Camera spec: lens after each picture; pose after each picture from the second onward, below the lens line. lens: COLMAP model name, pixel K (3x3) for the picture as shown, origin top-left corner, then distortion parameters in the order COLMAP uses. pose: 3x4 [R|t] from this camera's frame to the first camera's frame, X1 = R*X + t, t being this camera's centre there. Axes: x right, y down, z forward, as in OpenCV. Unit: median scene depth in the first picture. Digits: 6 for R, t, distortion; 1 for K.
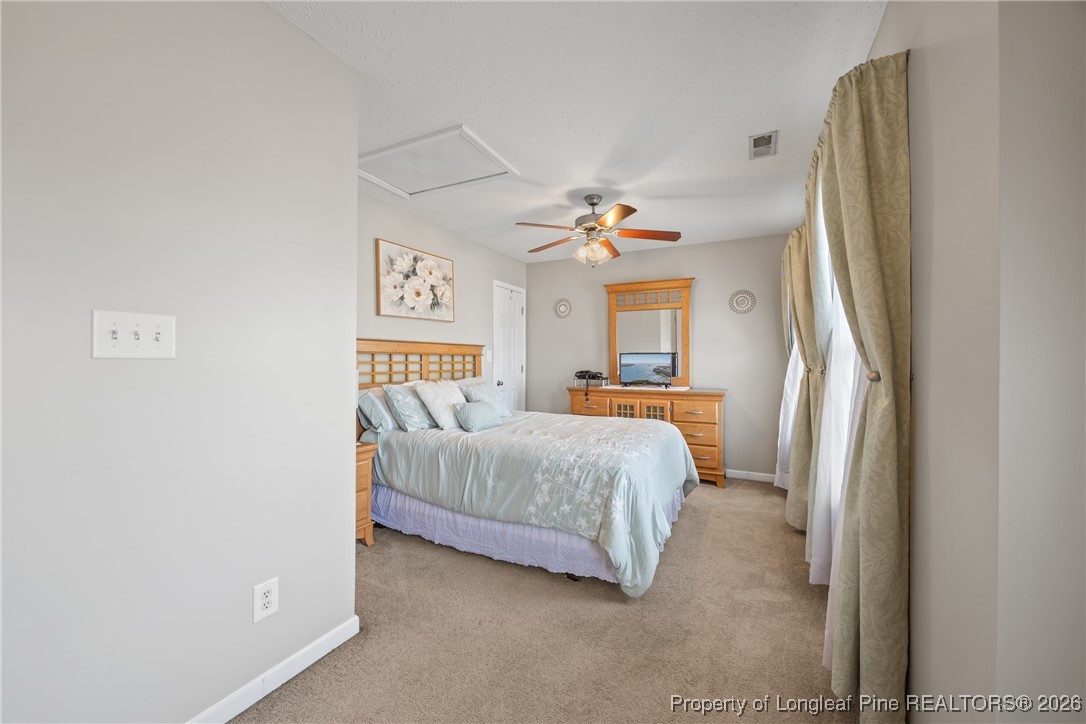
lens RADIAL K [[415.7, 0, 543.0], [0, 415.7, 357.1], [0, 0, 1]] dist [-0.002602, 0.000284]
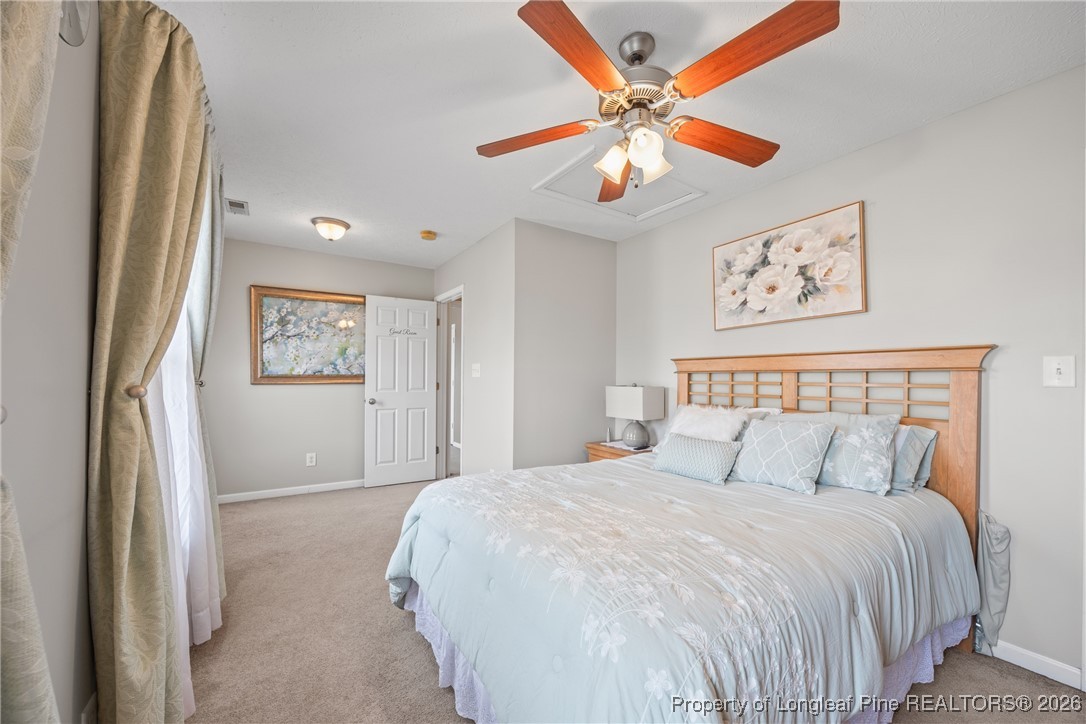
lens RADIAL K [[415.7, 0, 542.2], [0, 415.7, 368.9], [0, 0, 1]] dist [-0.002602, 0.000284]
pose [[-0.507039, -0.023944, -0.861590, 0.525400], [-0.000424, 0.999621, -0.027531, 0.007606], [0.861923, -0.013594, -0.506857, 1.023646]]
